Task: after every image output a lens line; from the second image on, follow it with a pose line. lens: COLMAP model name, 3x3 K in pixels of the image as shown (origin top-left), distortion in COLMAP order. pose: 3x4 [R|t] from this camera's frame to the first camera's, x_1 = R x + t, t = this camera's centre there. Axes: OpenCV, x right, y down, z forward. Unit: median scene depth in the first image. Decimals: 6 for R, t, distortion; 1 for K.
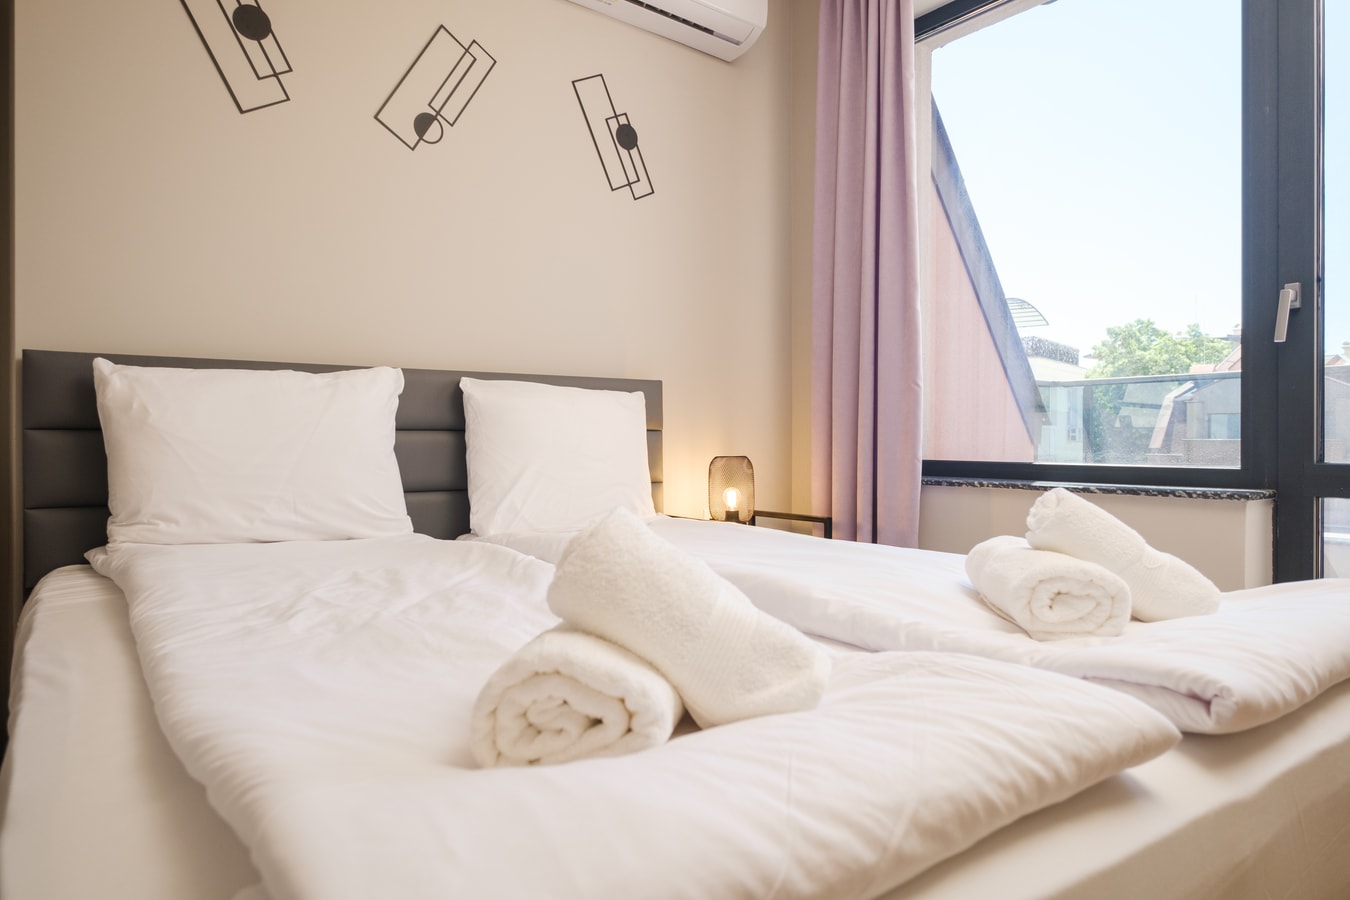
lens RADIAL K [[862.3, 0, 679.1], [0, 862.3, 444.4], [0, 0, 1]] dist [0.007149, -0.005175]
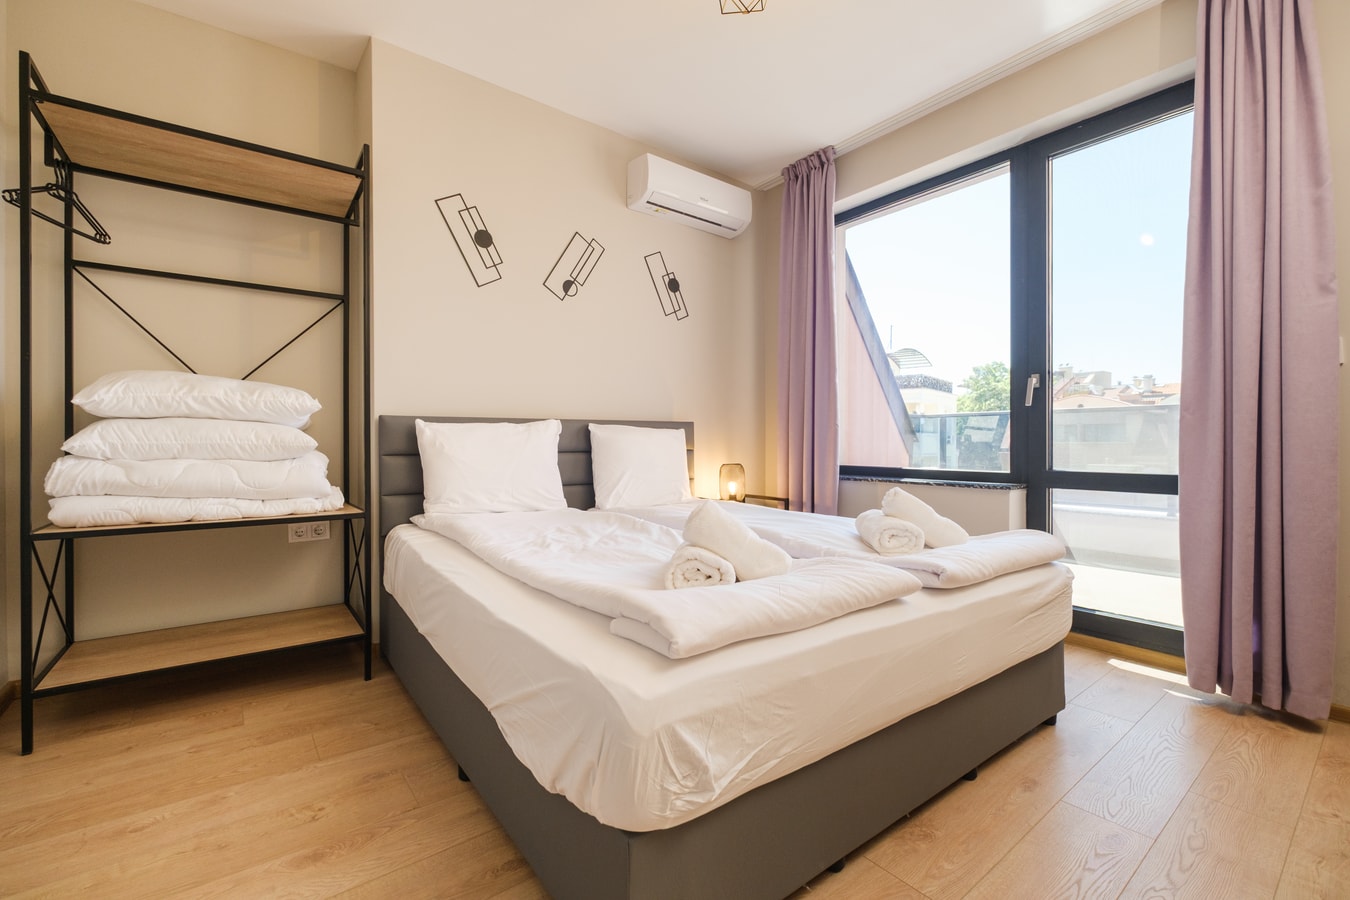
lens RADIAL K [[586.7, 0, 677.1], [0, 586.7, 446.0], [0, 0, 1]] dist [-0.000939, -0.004420]
pose [[0.999957, -0.001428, -0.009111, -0.055589], [0.001437, 0.999999, 0.000904, -0.032613], [0.009109, -0.000917, 0.999958, -0.278517]]
